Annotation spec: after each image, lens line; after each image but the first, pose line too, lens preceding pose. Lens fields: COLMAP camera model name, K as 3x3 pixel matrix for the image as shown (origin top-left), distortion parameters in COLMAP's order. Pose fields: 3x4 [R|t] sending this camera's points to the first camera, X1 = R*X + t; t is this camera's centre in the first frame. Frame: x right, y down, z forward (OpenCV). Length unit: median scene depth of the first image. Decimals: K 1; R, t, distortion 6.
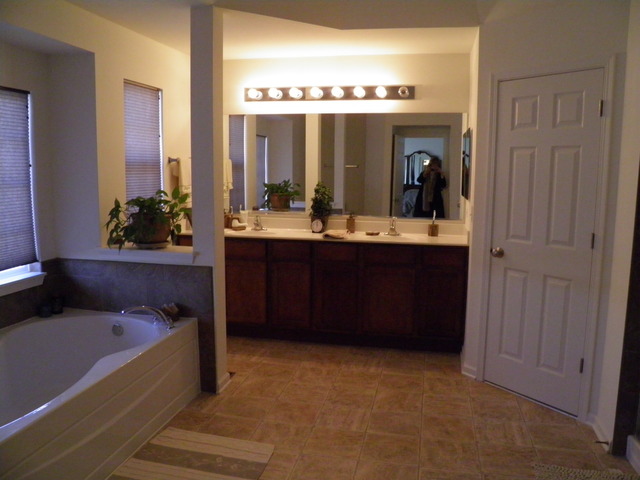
lens RADIAL K [[534.4, 0, 320.0], [0, 534.4, 240.0], [0, 0, 1]] dist [-0.138988, 0.084735]
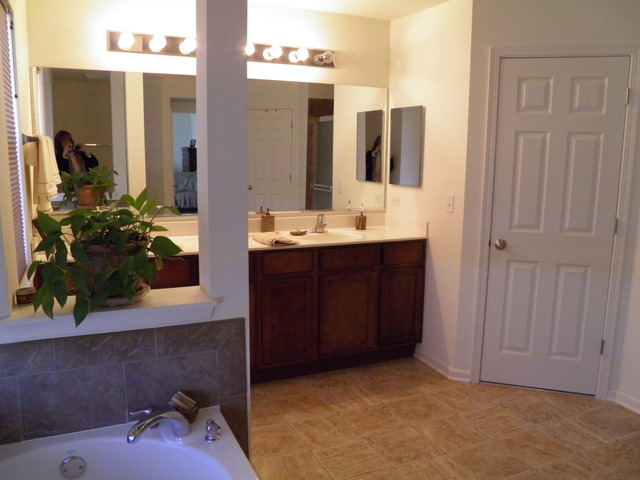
lens RADIAL K [[534.4, 0, 320.0], [0, 534.4, 240.0], [0, 0, 1]] dist [-0.138988, 0.084735]
pose [[0.800444, -0.097987, 0.591344, -0.467212], [0.072720, 0.995135, 0.066462, -0.069400], [-0.594980, -0.010196, 0.803676, 0.445914]]
